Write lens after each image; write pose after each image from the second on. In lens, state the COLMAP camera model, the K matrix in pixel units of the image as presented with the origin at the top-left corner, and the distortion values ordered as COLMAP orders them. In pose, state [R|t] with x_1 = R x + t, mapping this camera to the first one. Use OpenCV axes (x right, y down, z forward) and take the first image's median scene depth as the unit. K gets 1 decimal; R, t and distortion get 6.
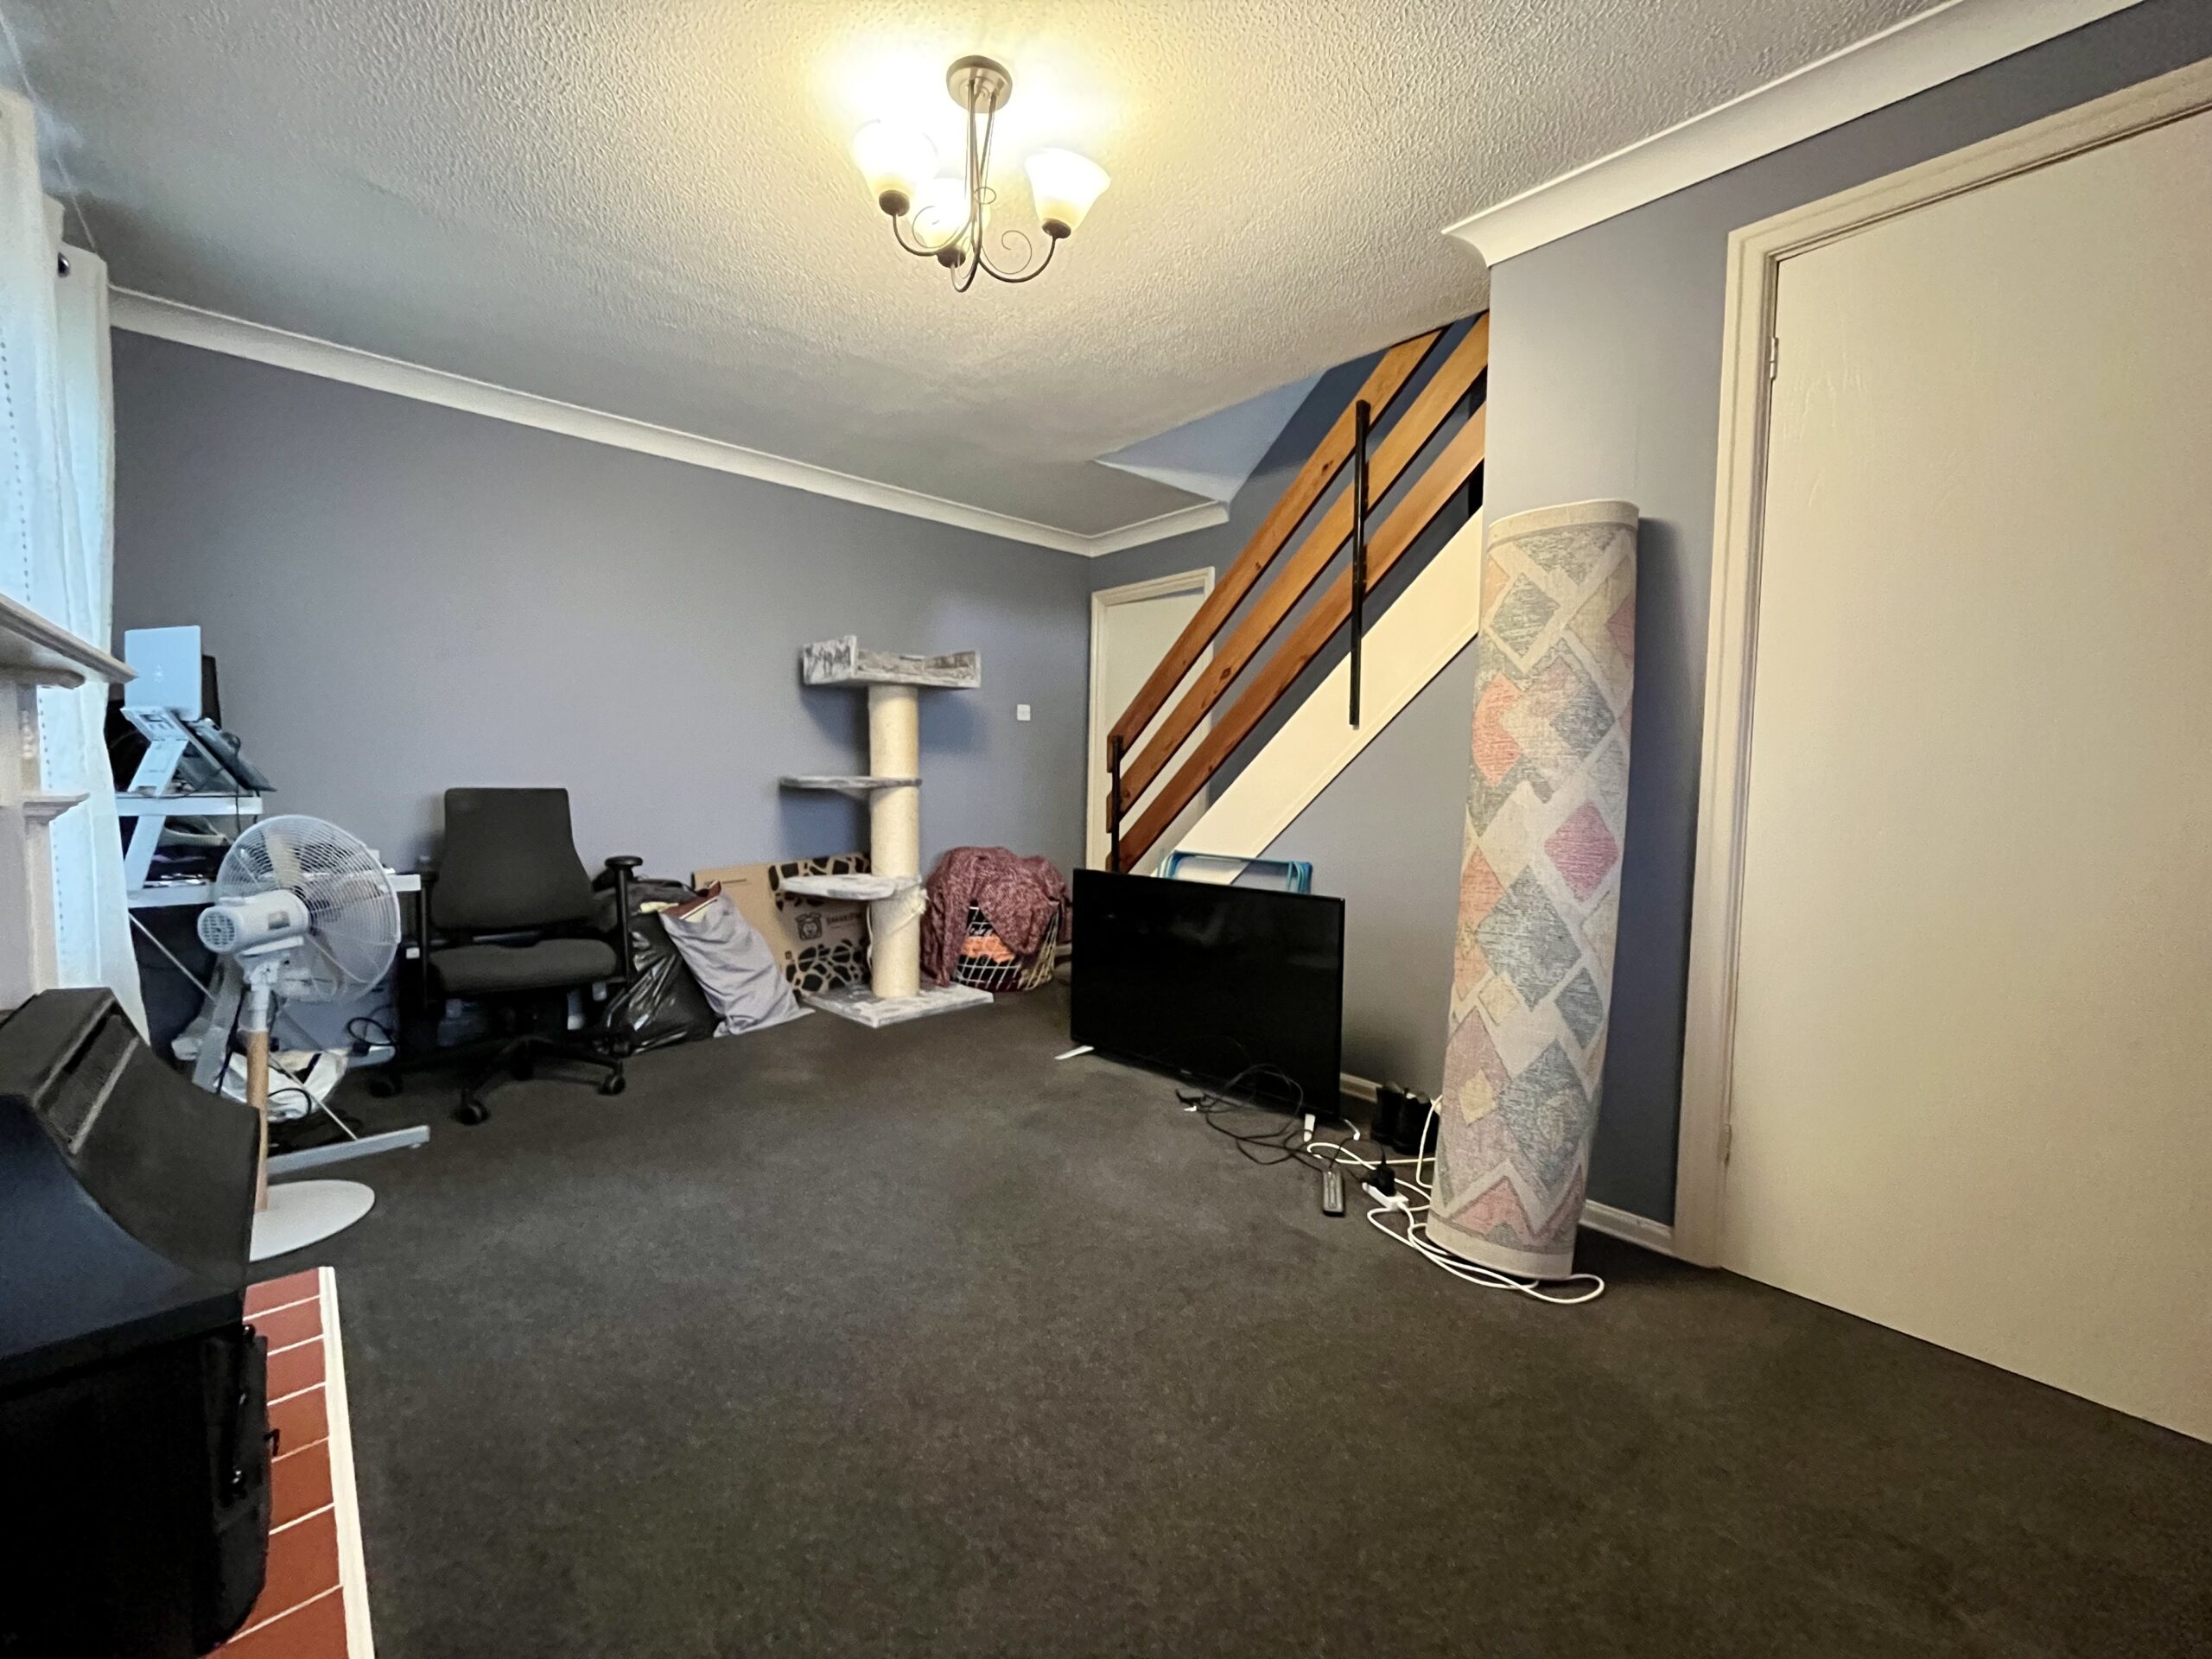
lens RADIAL K [[903.6, 0, 1104.9], [0, 903.6, 817.4], [0, 0, 1]] dist [-0.003094, -0.000363]
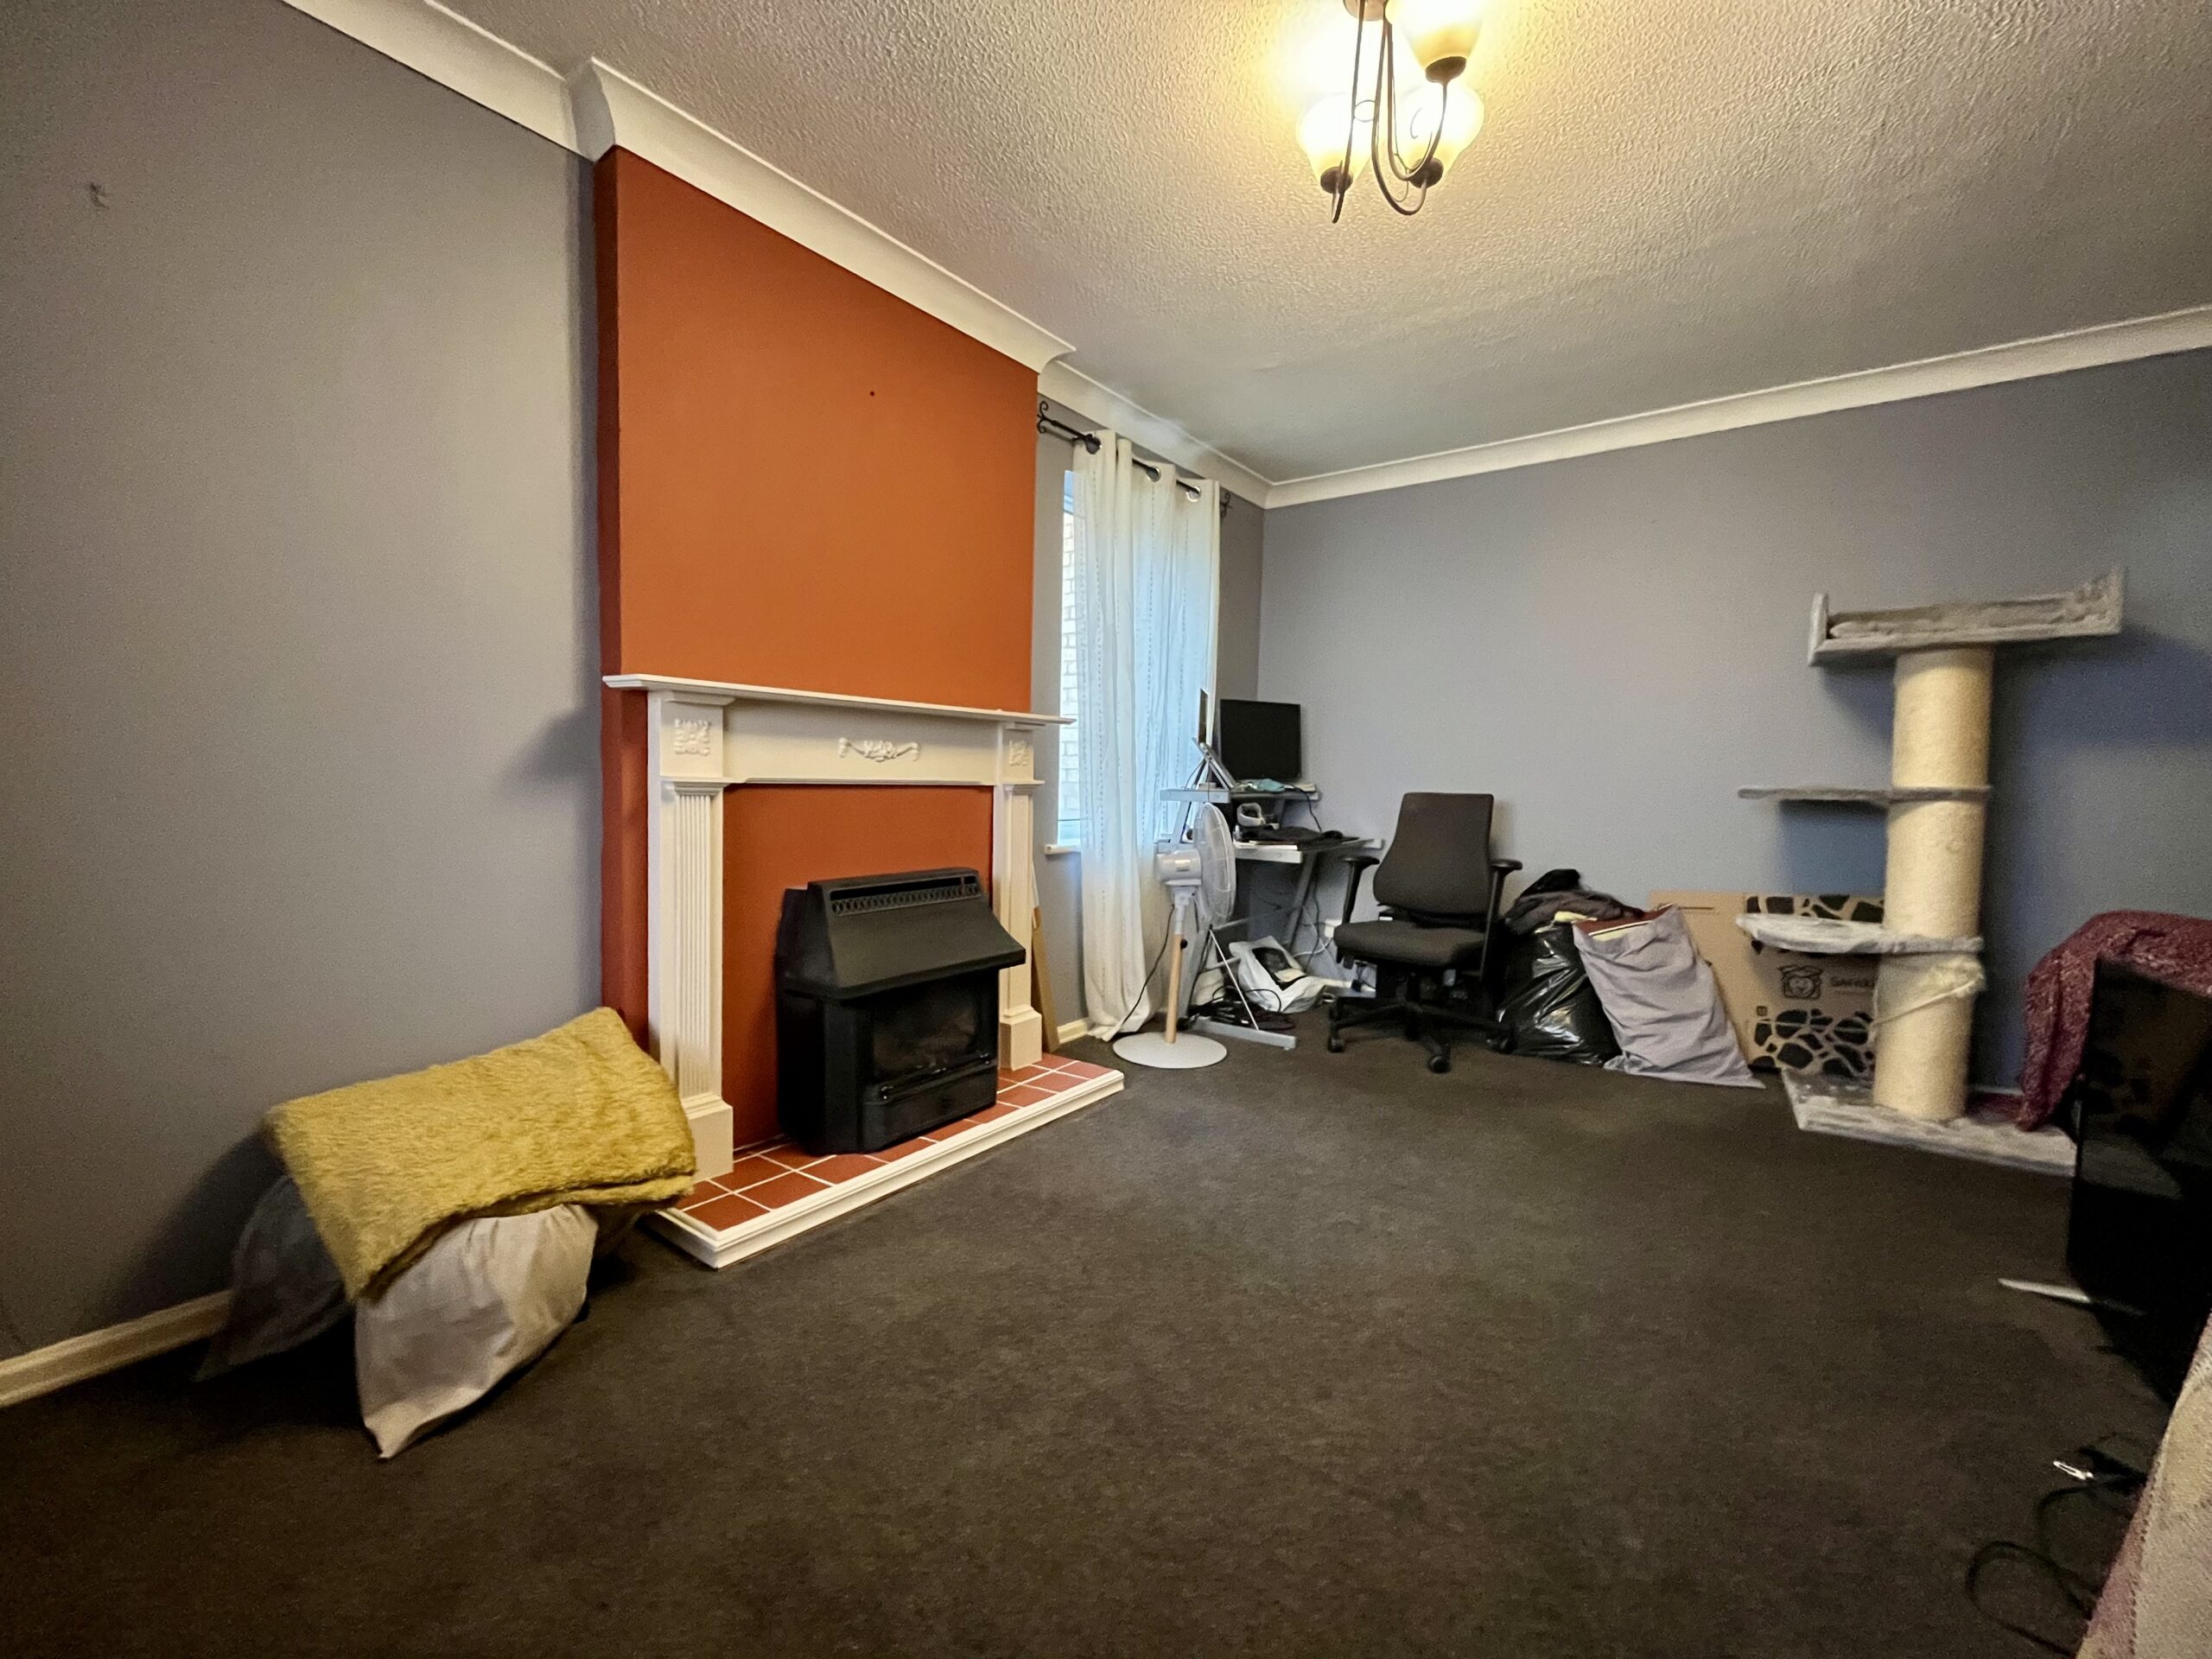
lens RADIAL K [[903.6, 0, 1099.0], [0, 903.6, 834.8], [0, 0, 1]] dist [-0.003094, -0.000363]
pose [[0.172012, 0.046849, -0.983980, 0.332469], [-0.057325, 0.997652, 0.037478, 0.001845], [0.983425, 0.049960, 0.174294, 0.291506]]
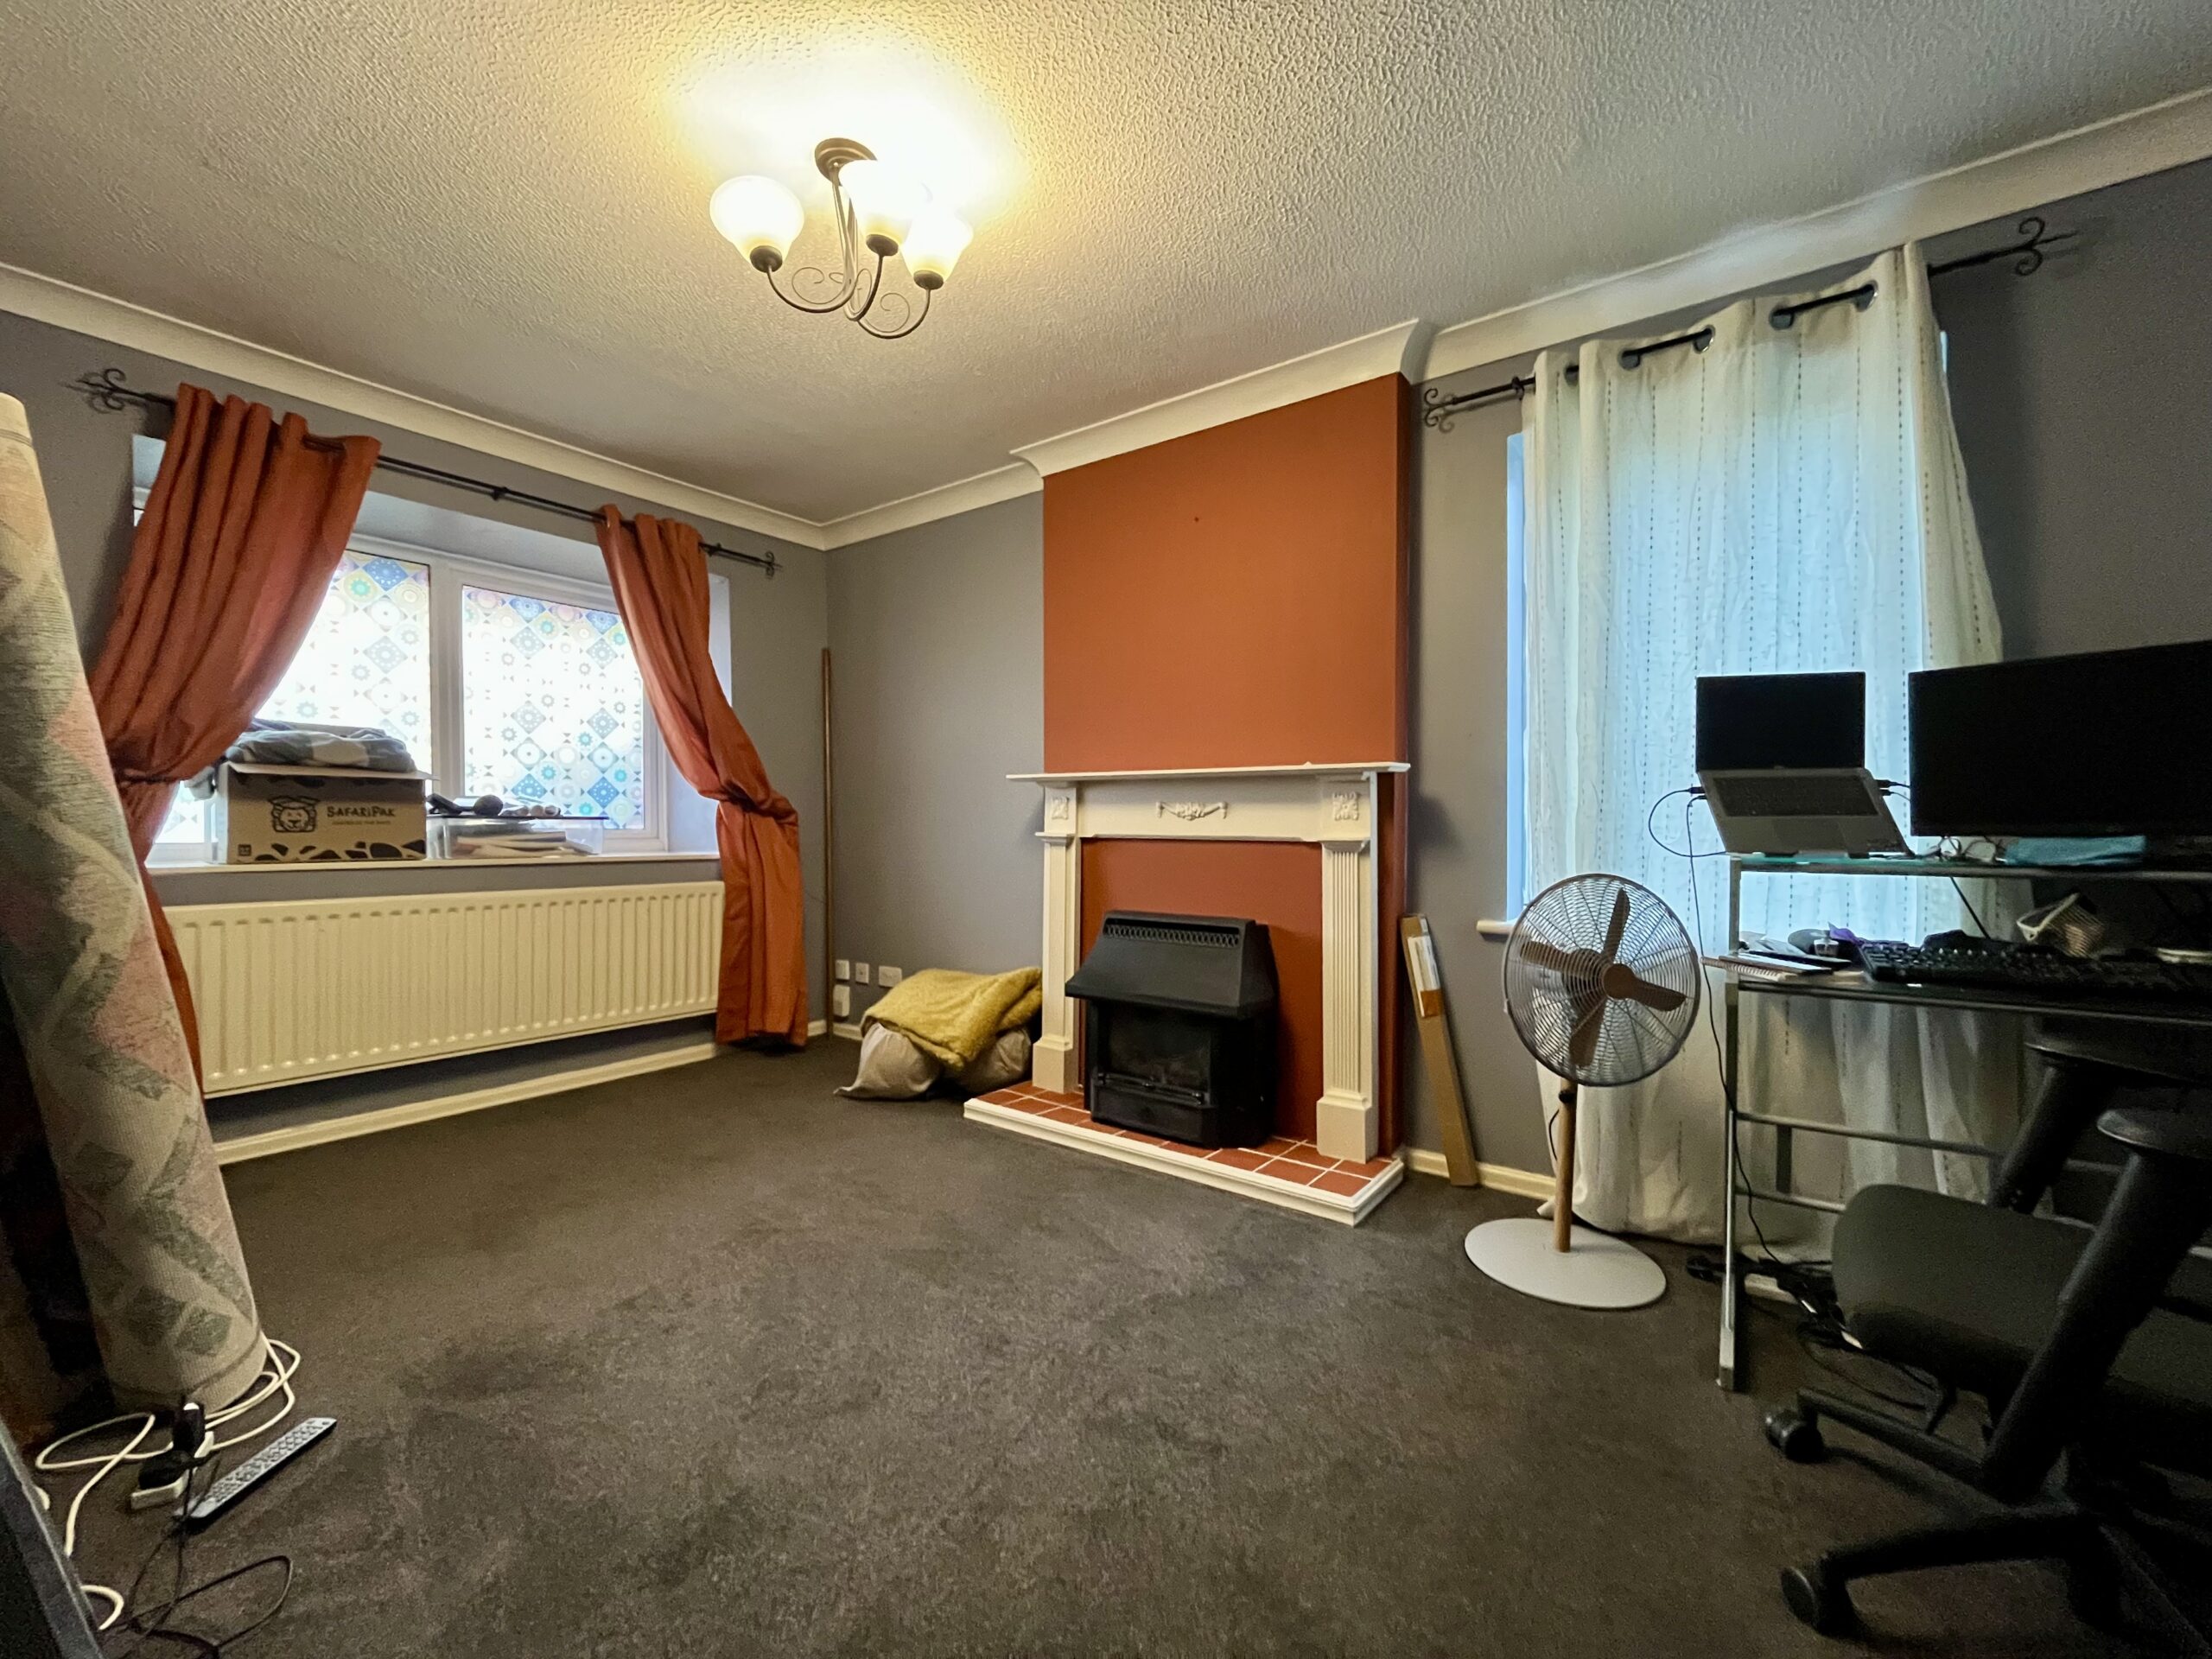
lens RADIAL K [[903.6, 0, 1102.0], [0, 903.6, 831.9], [0, 0, 1]] dist [-0.003094, -0.000363]
pose [[-0.981849, -0.018917, -0.188717, -0.116658], [-0.028853, 0.998330, 0.050040, -0.043706], [0.187456, 0.054577, -0.980756, 0.994005]]
